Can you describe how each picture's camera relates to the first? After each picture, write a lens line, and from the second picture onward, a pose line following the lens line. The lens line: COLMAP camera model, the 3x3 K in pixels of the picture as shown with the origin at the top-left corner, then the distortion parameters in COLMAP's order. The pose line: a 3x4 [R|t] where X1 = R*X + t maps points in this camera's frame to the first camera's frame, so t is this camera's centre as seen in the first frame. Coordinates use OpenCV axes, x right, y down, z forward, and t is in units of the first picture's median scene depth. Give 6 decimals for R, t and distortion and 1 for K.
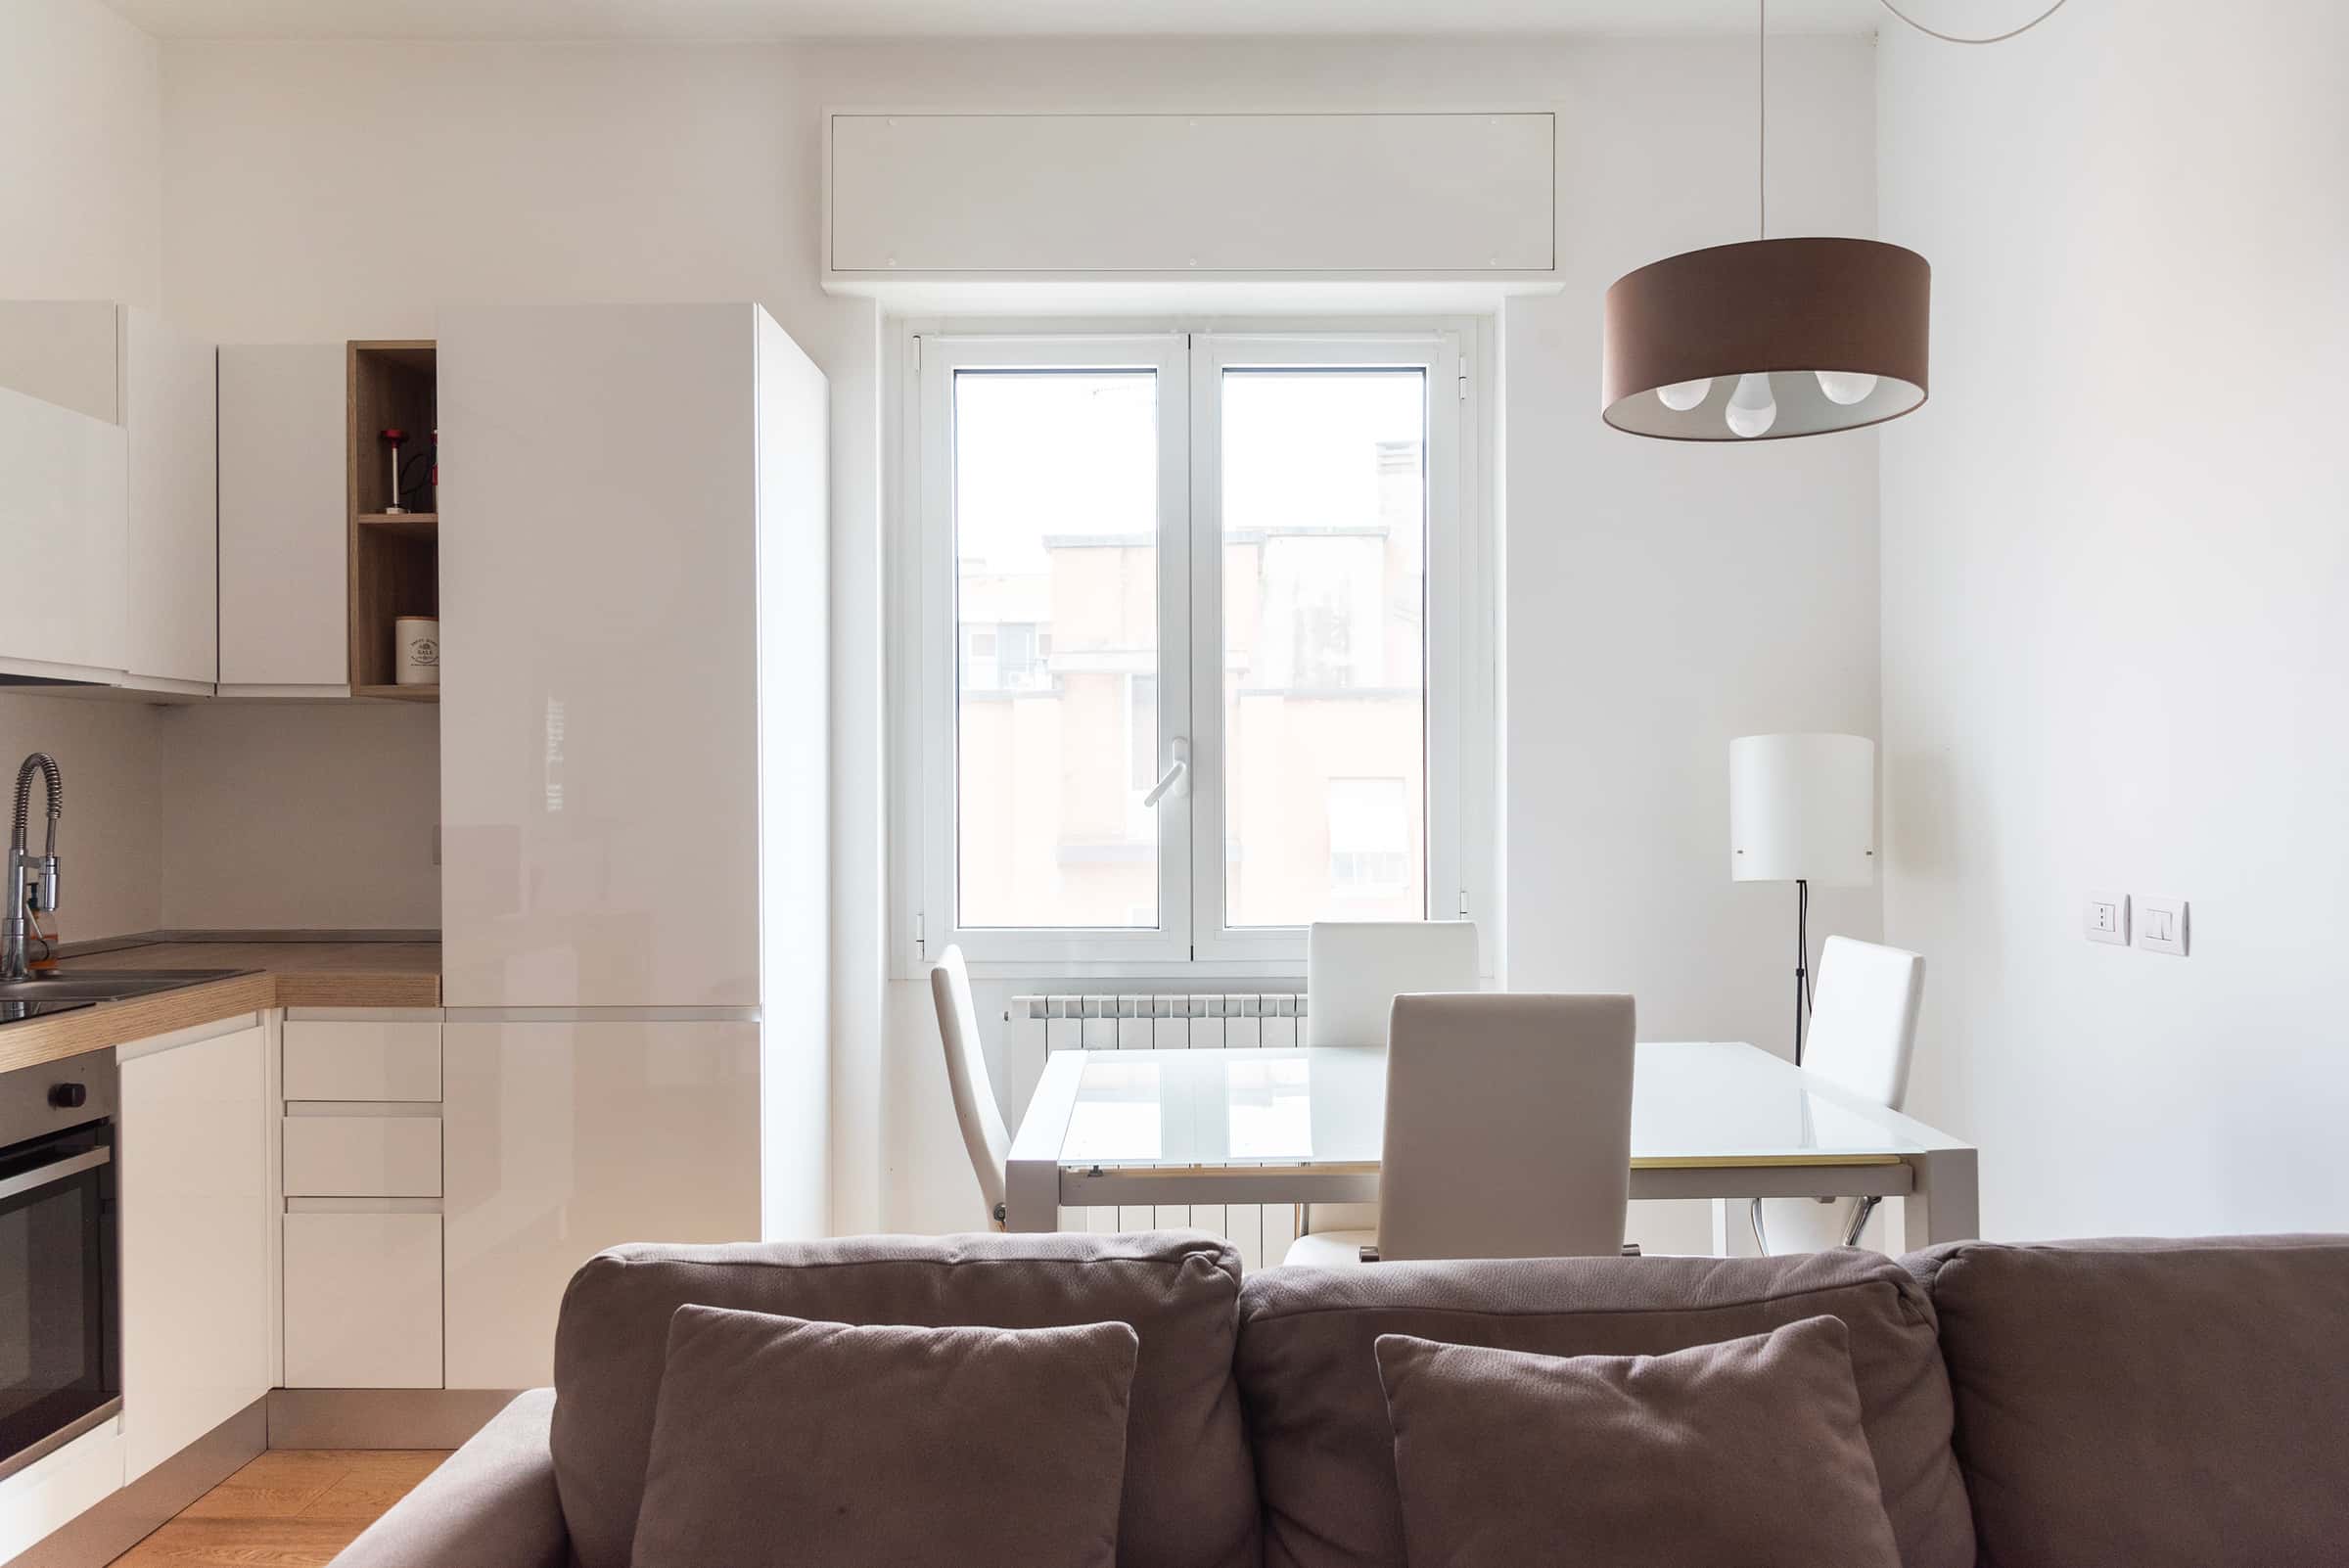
lens RADIAL K [[1588.0, 0, 1176.6], [0, 1588.0, 812.6], [0, 0, 1]] dist [-0.002363, -0.002475]
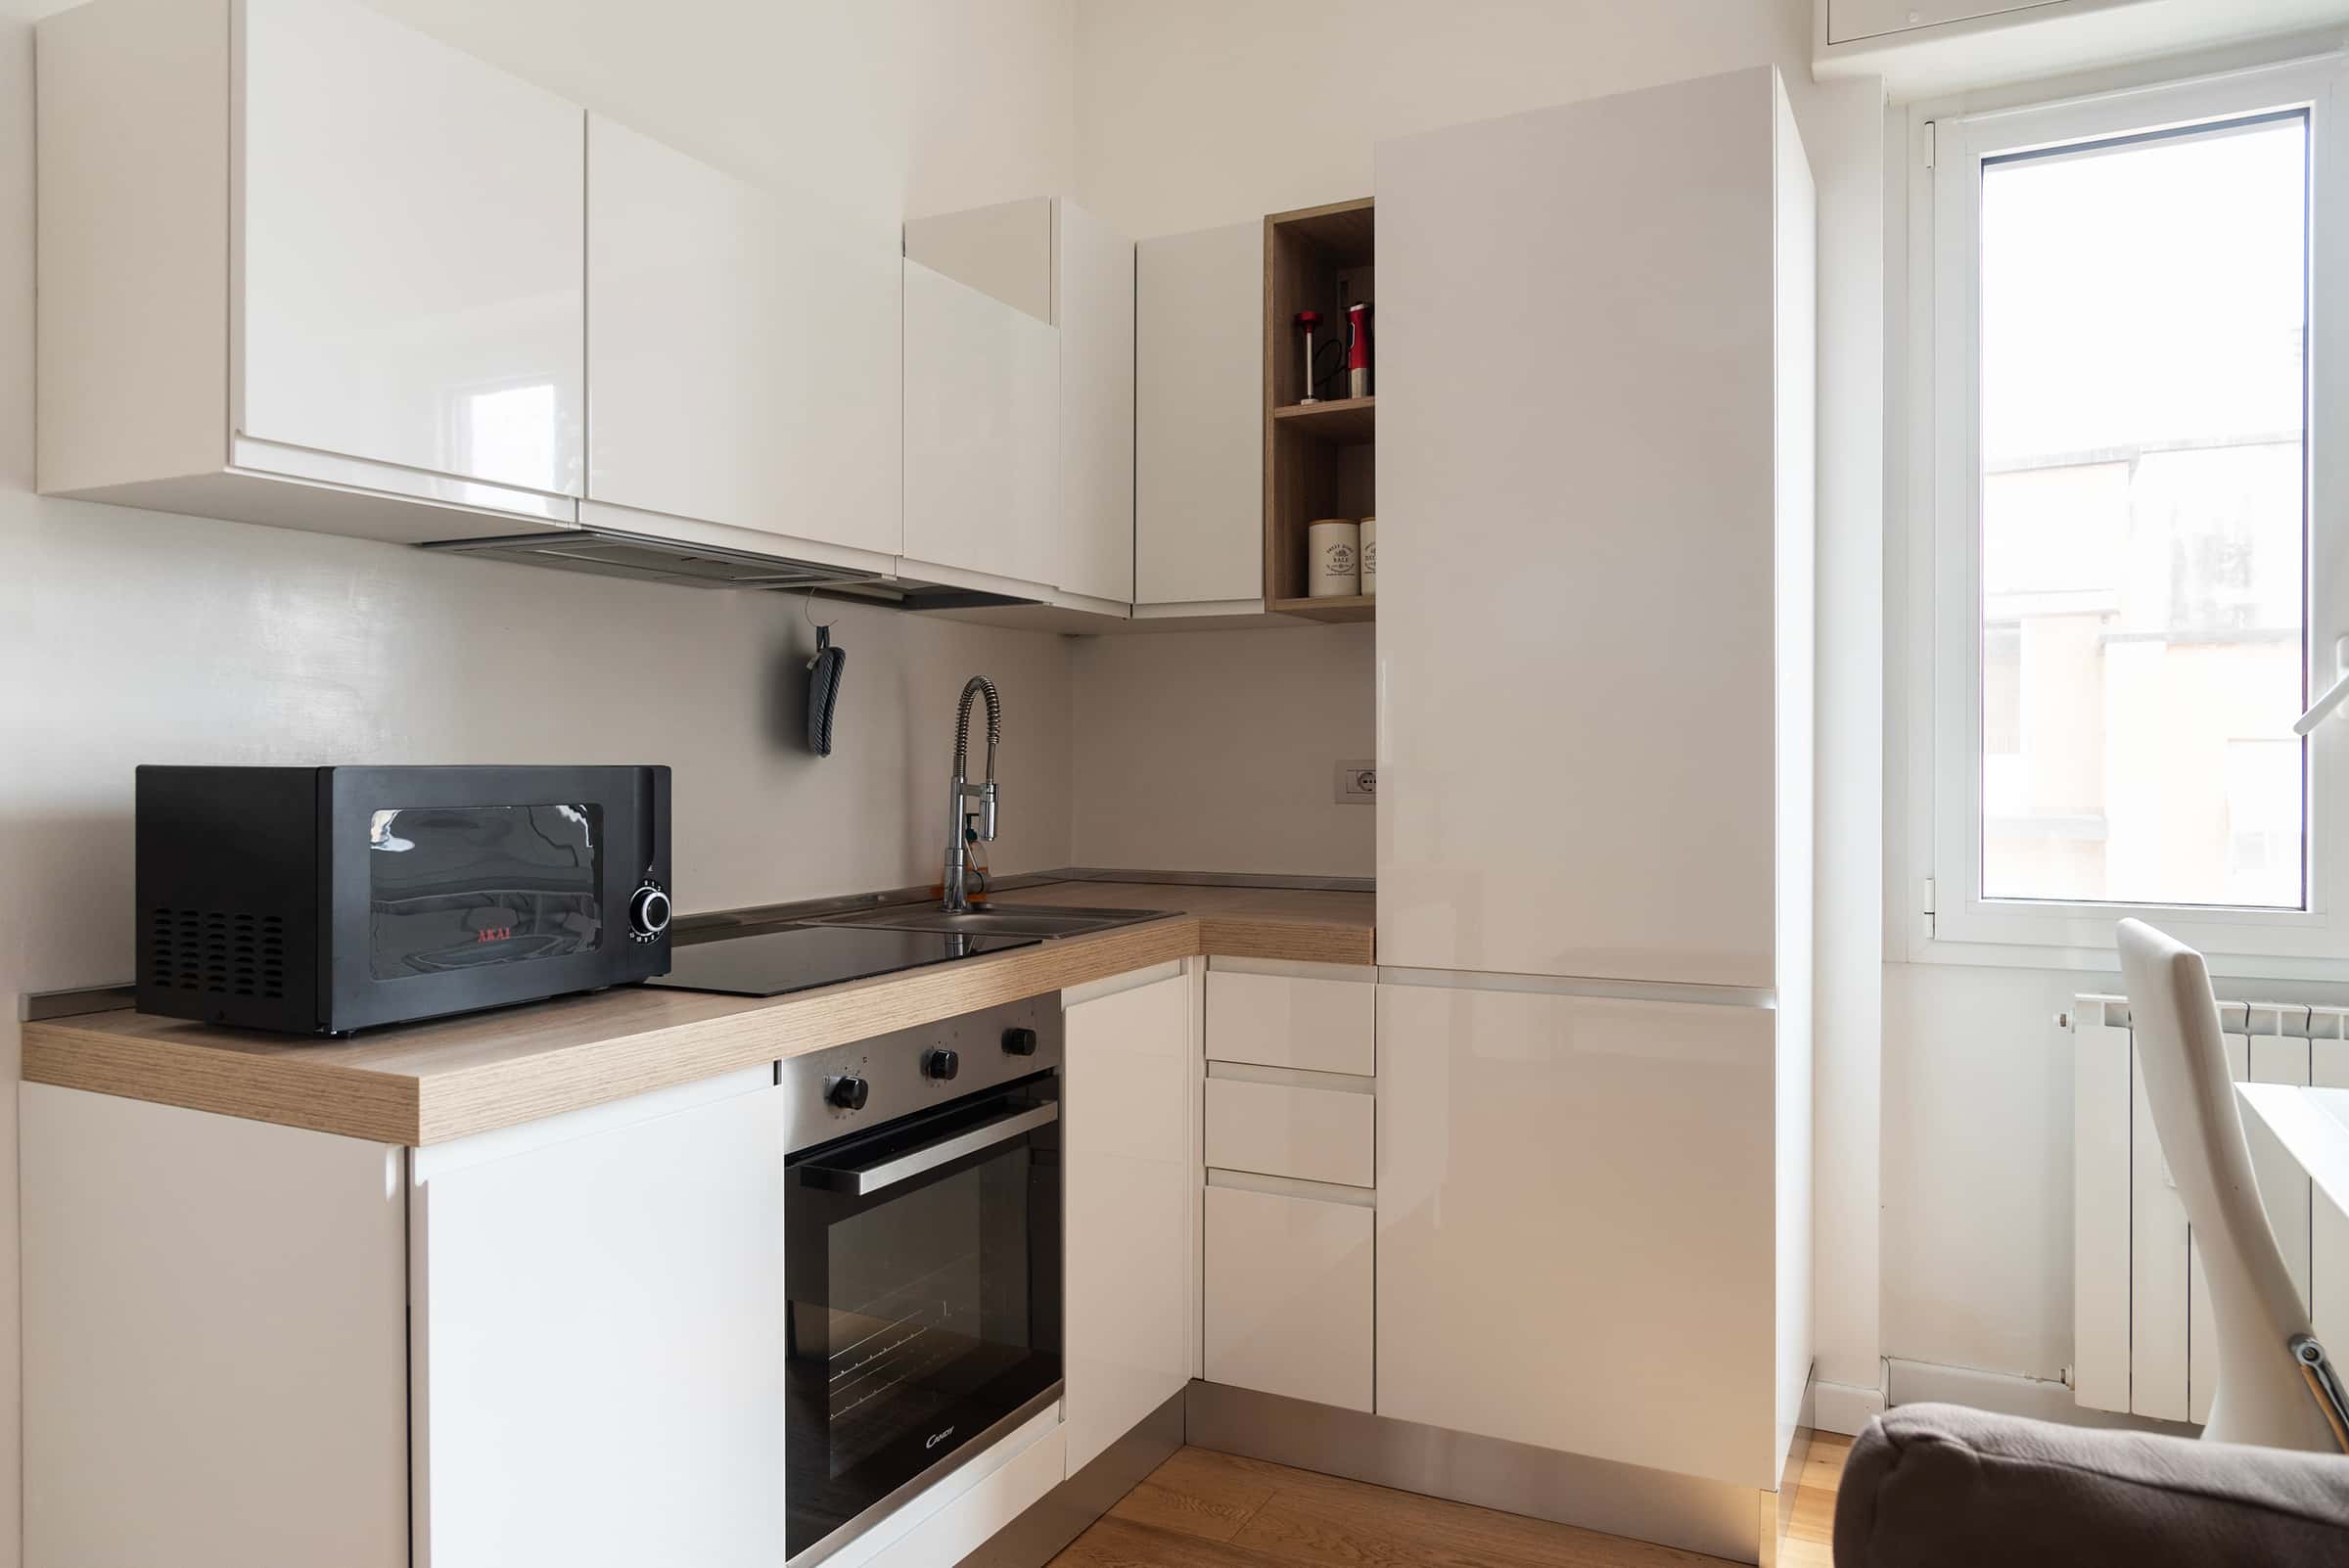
lens RADIAL K [[1574.7, 0, 1174.5], [0, 1574.7, 784.0], [0, 0, 1]] dist [-0.003419, 0.000244]
pose [[0.895671, 0.006903, -0.444663, -0.184262], [-0.007204, 0.999974, 0.001013, 0.025284], [0.444658, 0.002296, 0.895697, 0.195826]]
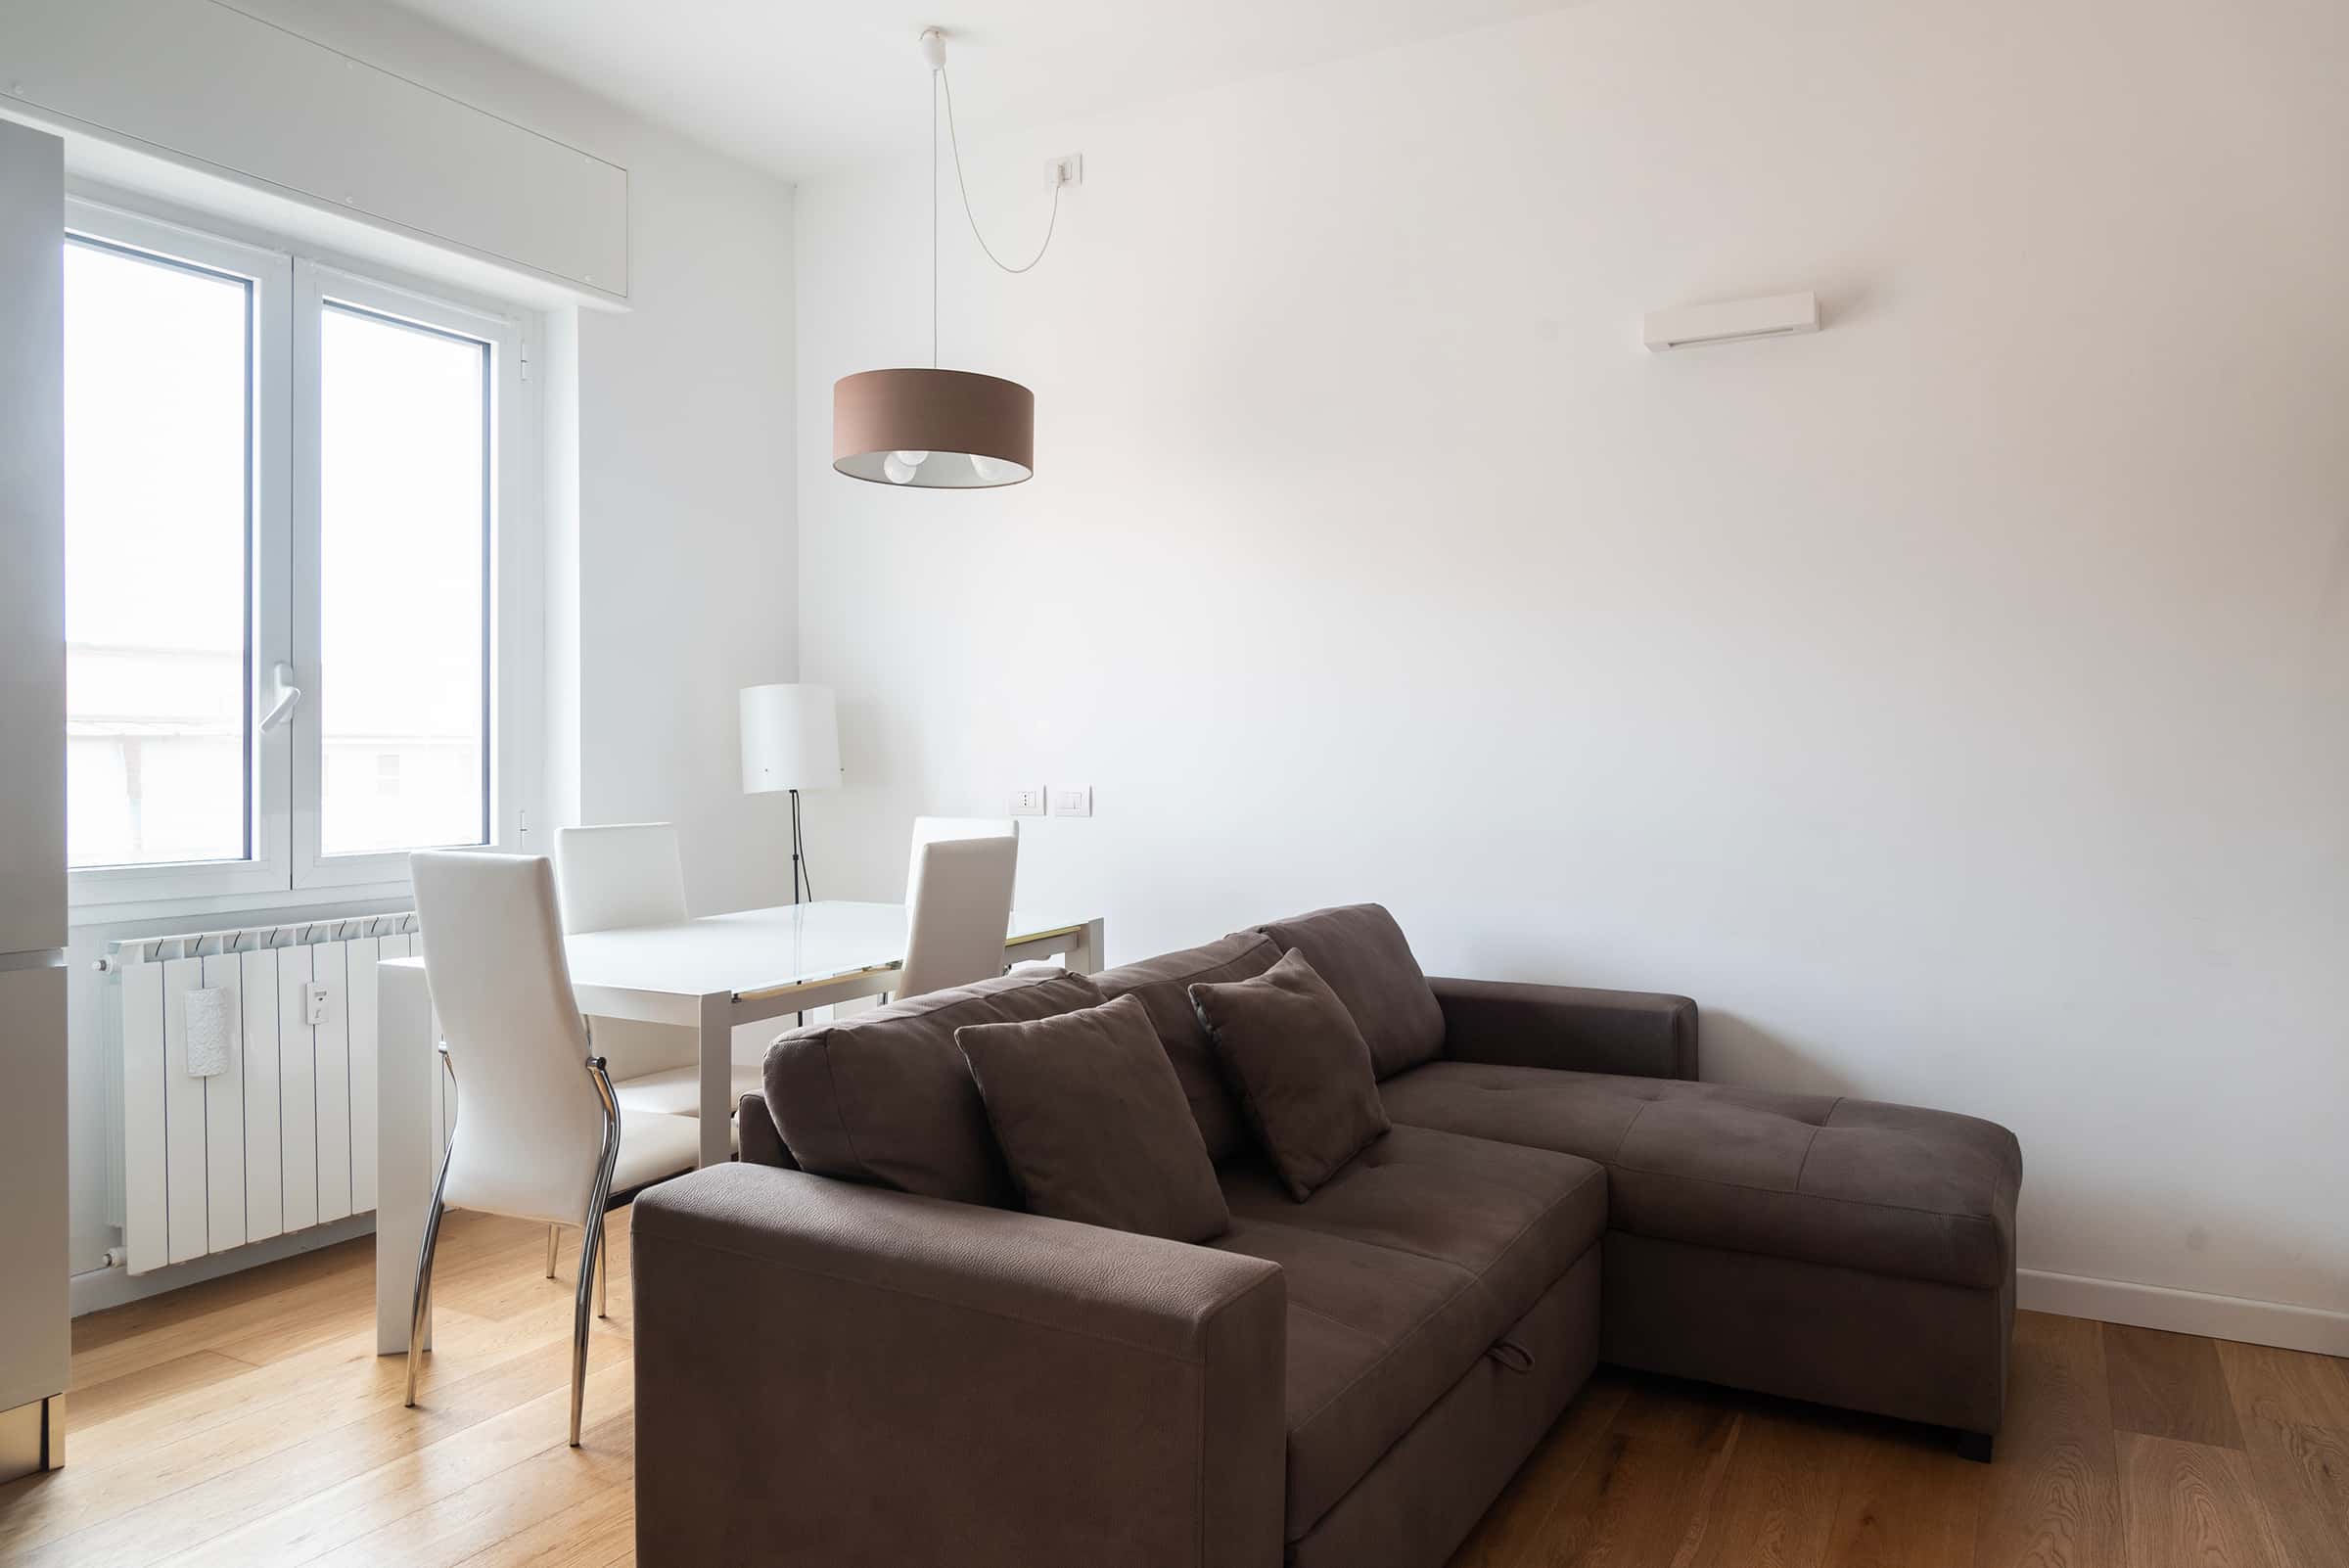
lens RADIAL K [[1588.0, 0, 1176.6], [0, 1588.0, 812.6], [0, 0, 1]] dist [-0.002363, -0.002475]
pose [[0.469026, -0.027782, 0.882747, -0.735678], [0.014216, 0.999613, 0.023906, 0.036277], [-0.883070, 0.001337, 0.469240, 0.059747]]
